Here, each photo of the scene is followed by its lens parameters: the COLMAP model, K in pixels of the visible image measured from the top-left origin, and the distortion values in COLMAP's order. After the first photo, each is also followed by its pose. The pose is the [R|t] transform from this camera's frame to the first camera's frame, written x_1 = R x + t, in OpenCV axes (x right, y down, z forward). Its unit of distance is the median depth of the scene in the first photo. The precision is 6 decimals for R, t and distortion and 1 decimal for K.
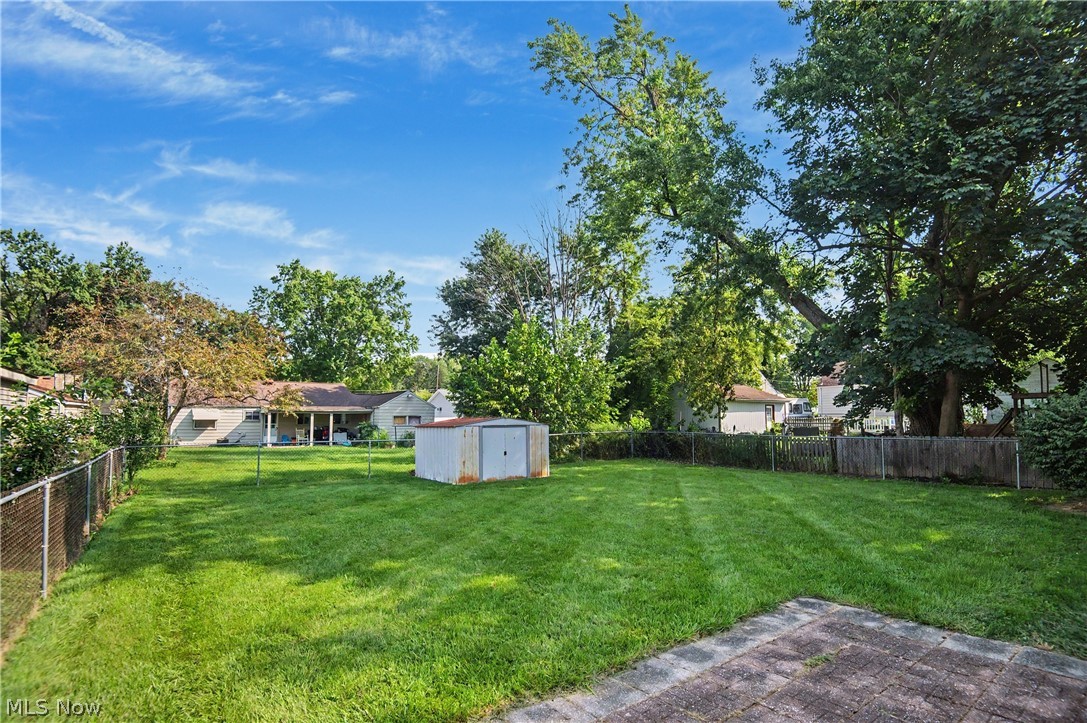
lens RADIAL K [[527.8, 0, 540.0], [0, 527.8, 333.1], [0, 0, 1]] dist [-0.002486, -0.021365]
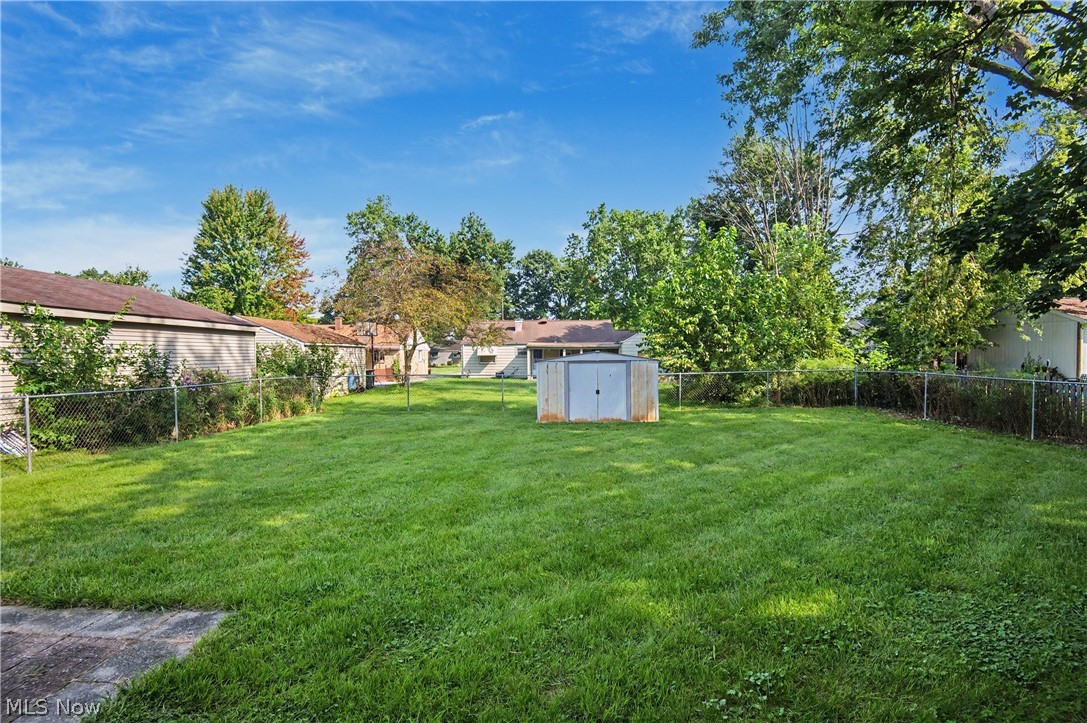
lens RADIAL K [[537.9, 0, 550.8], [0, 537.9, 355.0], [0, 0, 1]] dist [-0.010815, -0.021214]
pose [[0.808212, -0.000258, -0.588891, 0.186017], [0.095449, 0.986834, 0.130566, 0.018498], [0.581104, -0.161734, 0.797596, 0.111803]]
